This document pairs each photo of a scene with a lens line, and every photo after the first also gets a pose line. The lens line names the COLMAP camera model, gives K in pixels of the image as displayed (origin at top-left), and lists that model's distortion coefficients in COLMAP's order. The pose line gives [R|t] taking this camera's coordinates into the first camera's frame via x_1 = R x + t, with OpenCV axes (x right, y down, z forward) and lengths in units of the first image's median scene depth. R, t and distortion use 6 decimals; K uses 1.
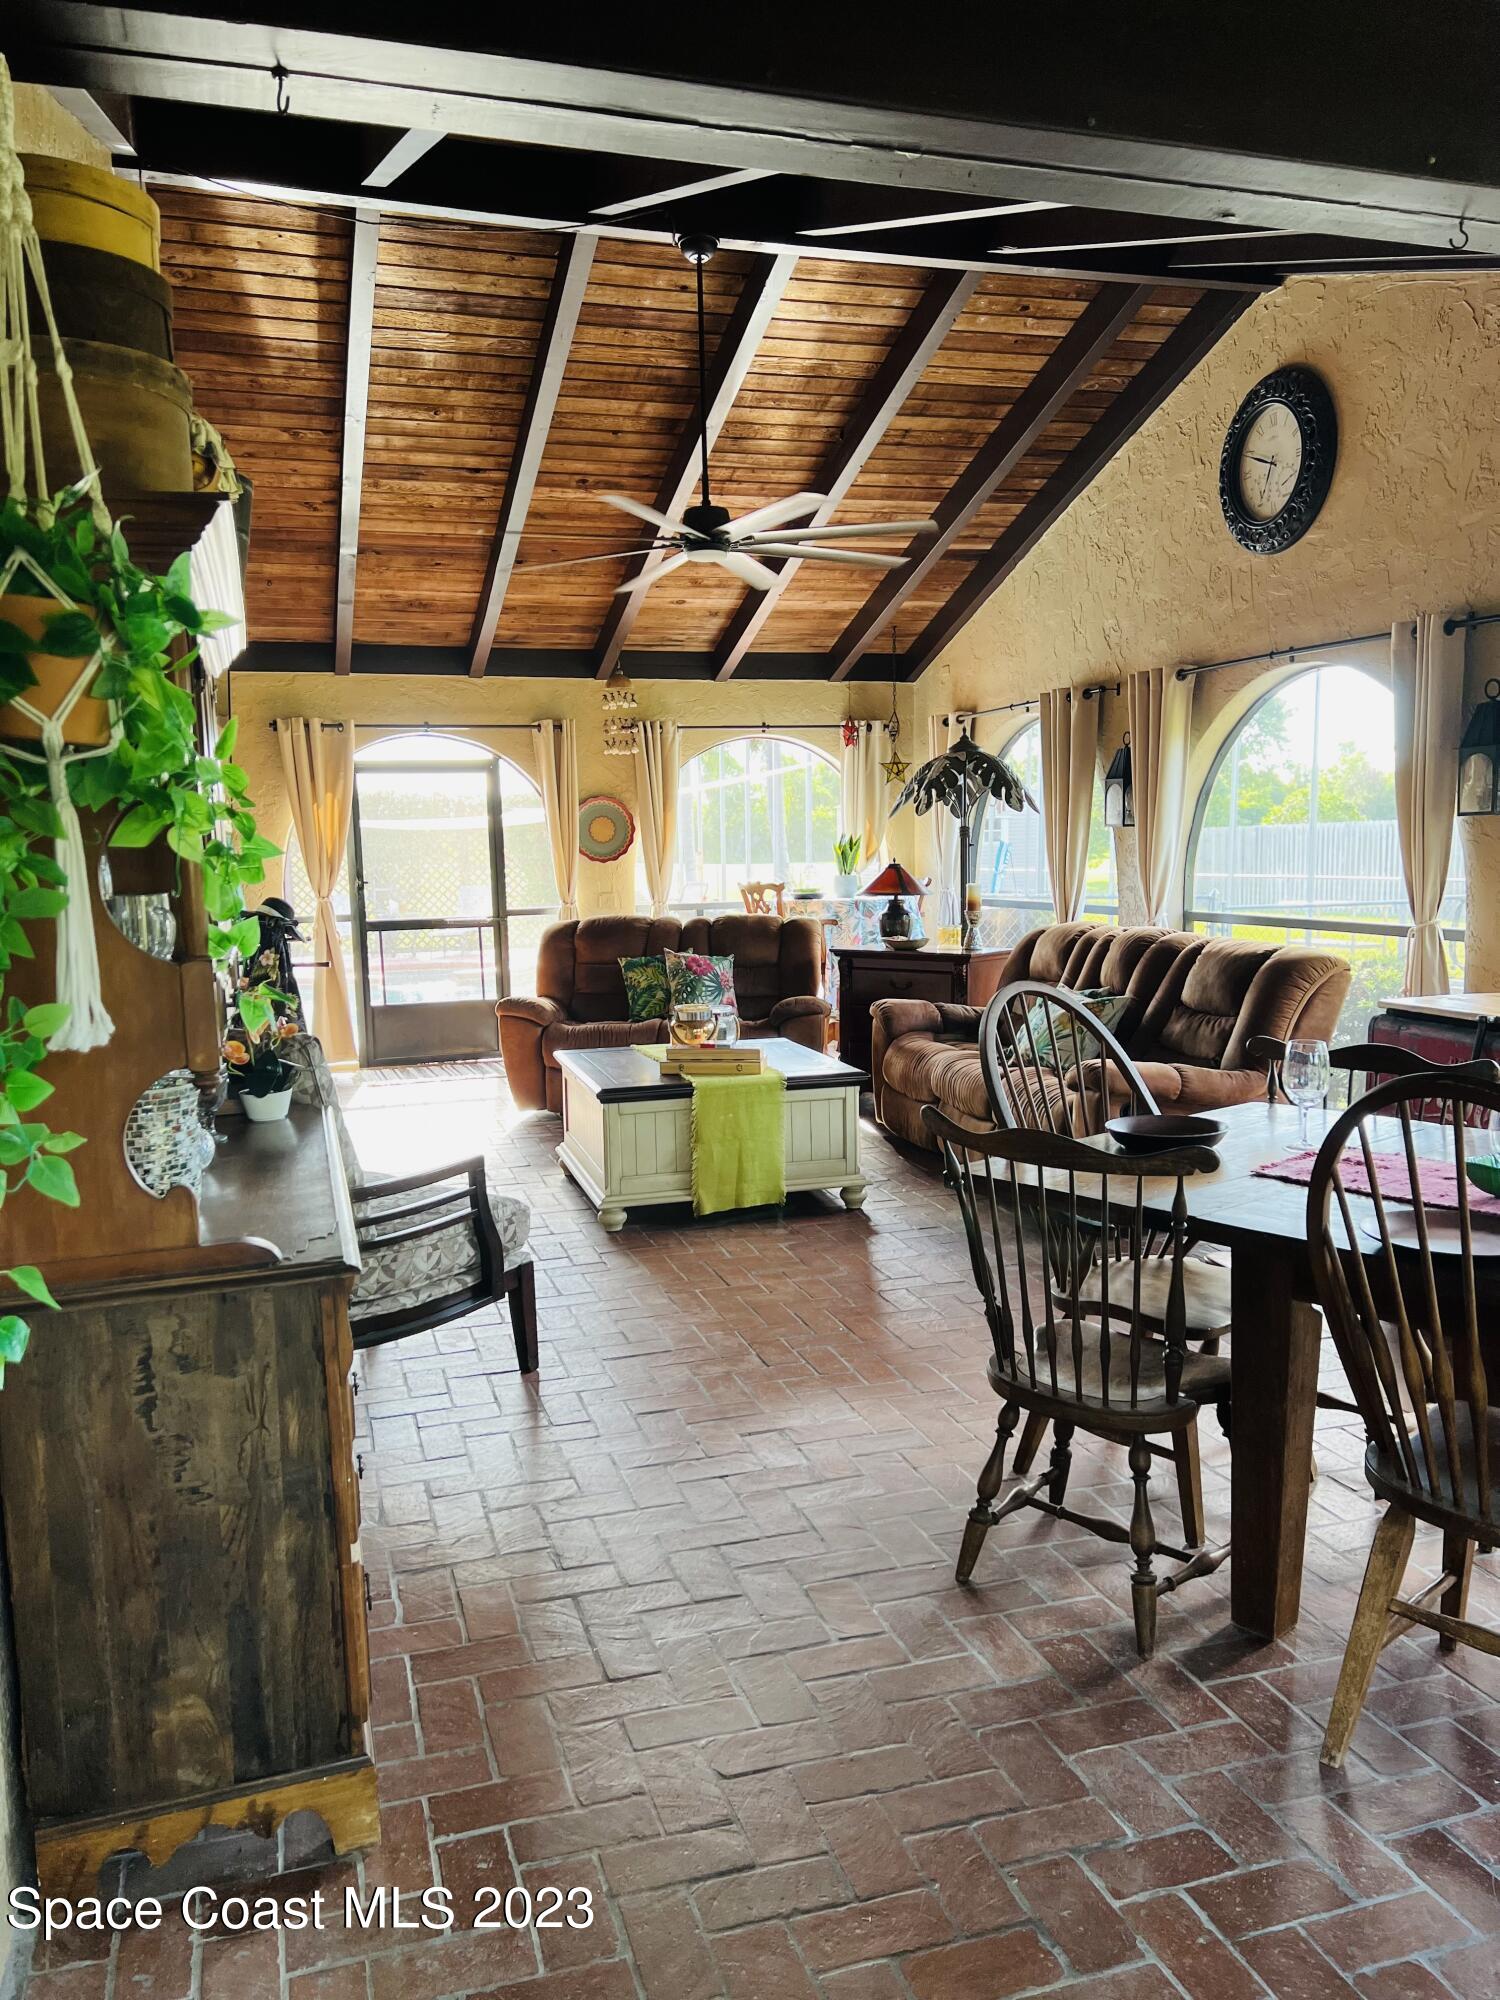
lens RADIAL K [[1492.4, 0, 750.0], [0, 1492.4, 1000.0], [0, 0, 1]] dist [0.026809, -0.010436]
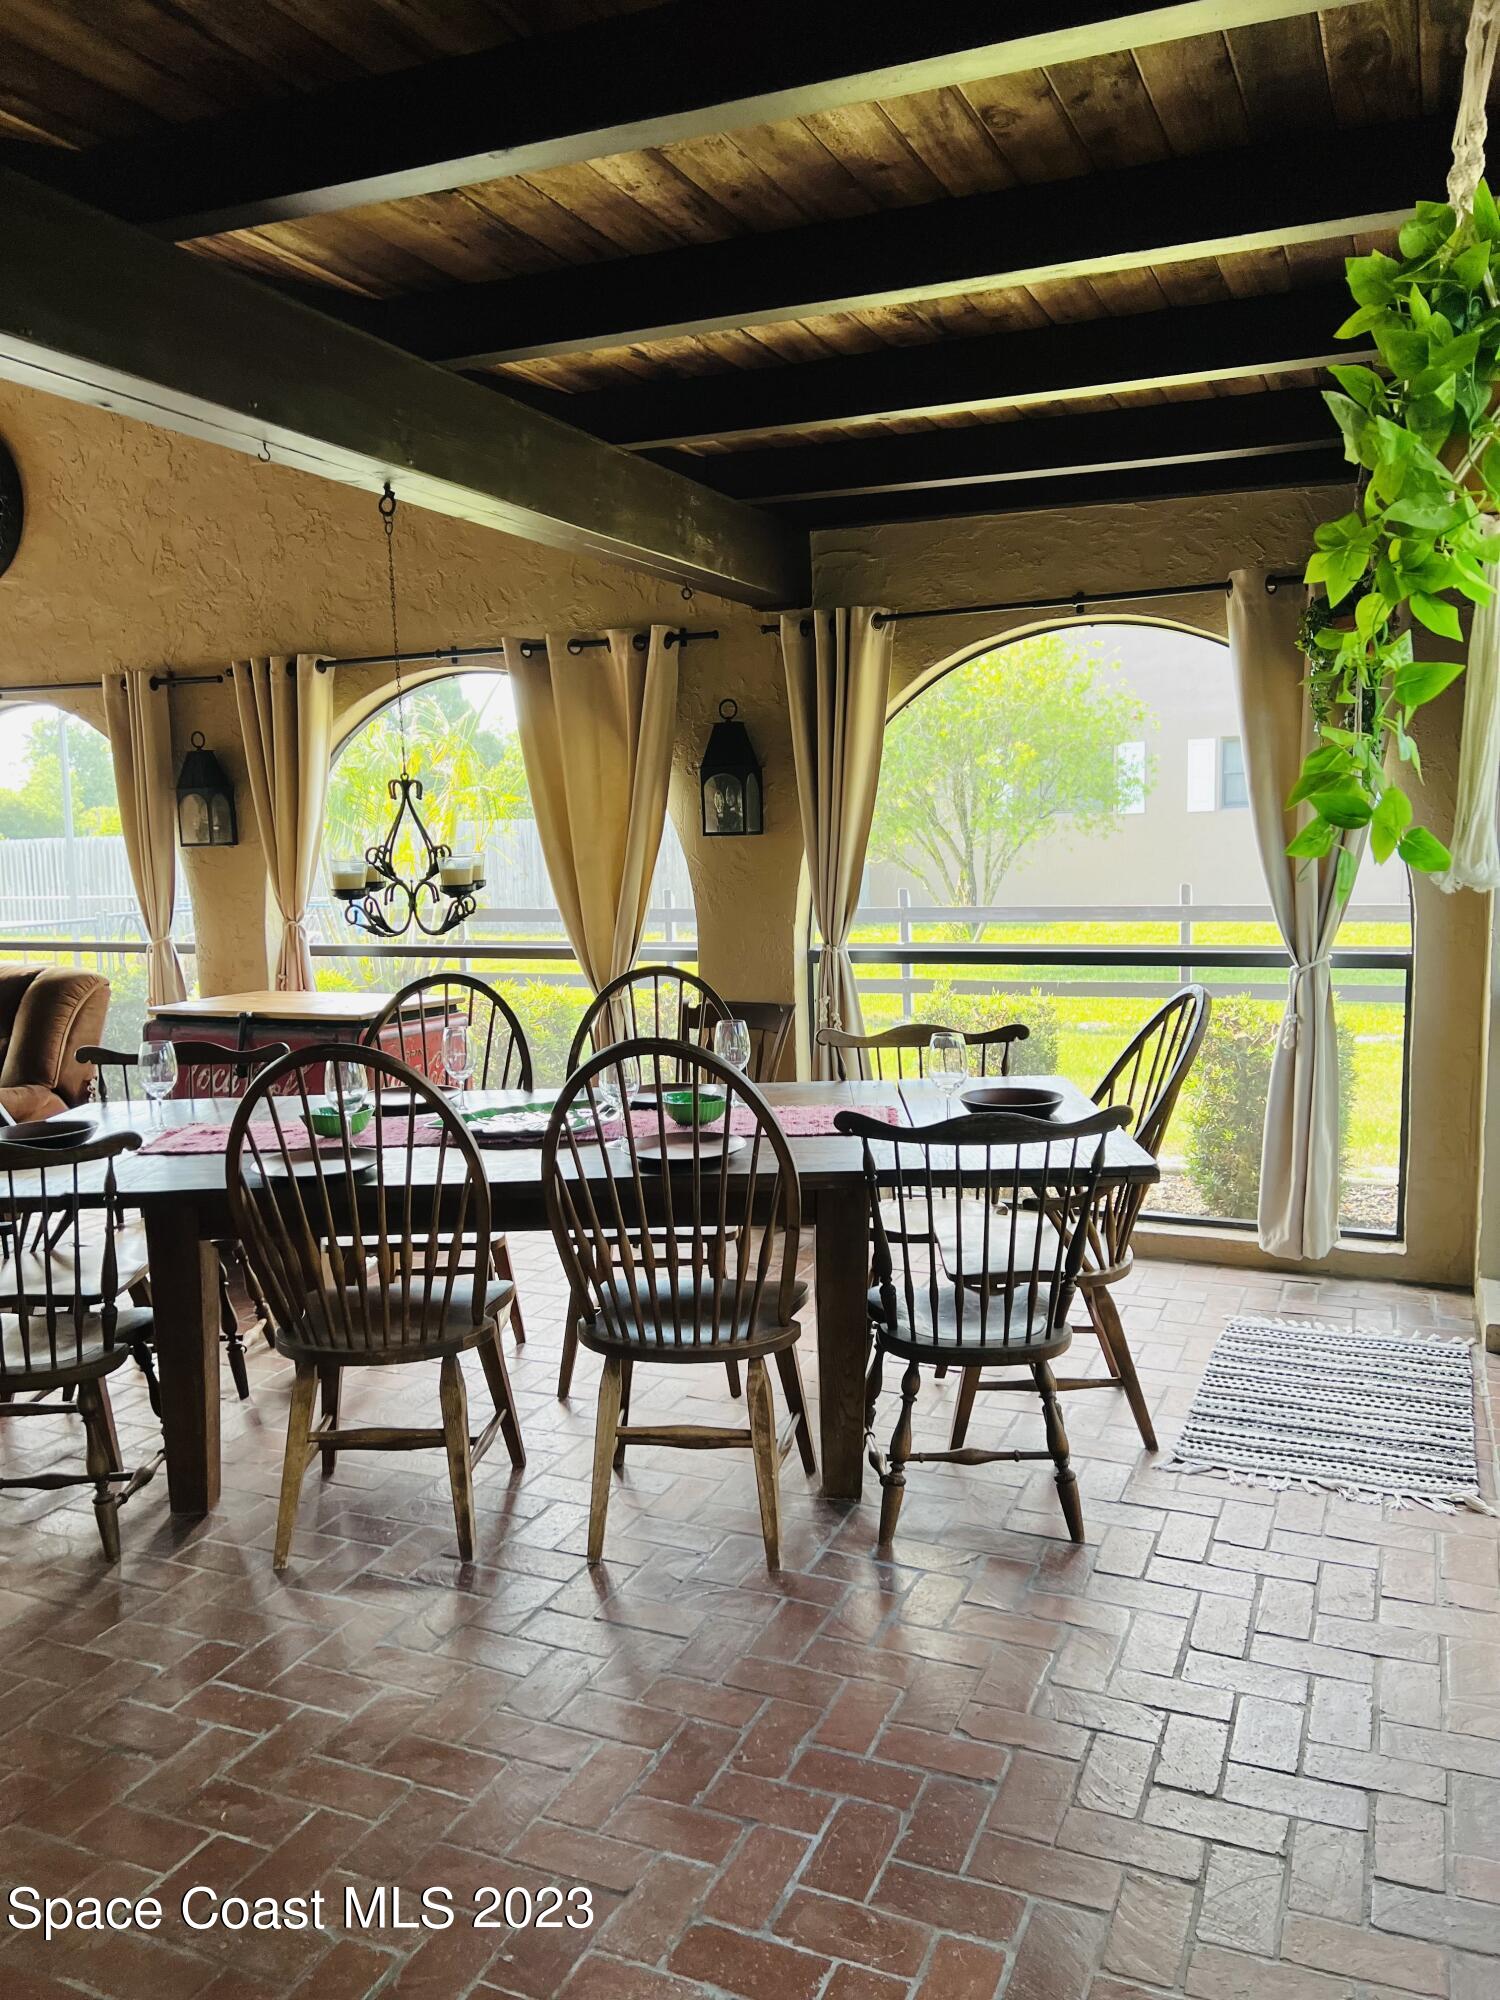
lens RADIAL K [[1492.4, 0, 750.0], [0, 1492.4, 1000.0], [0, 0, 1]] dist [0.026809, -0.010436]
pose [[0.650820, -0.085585, 0.754392, -0.129031], [0.093771, 0.995080, 0.031994, 0.000158], [-0.753419, 0.049917, 0.655644, -0.090558]]
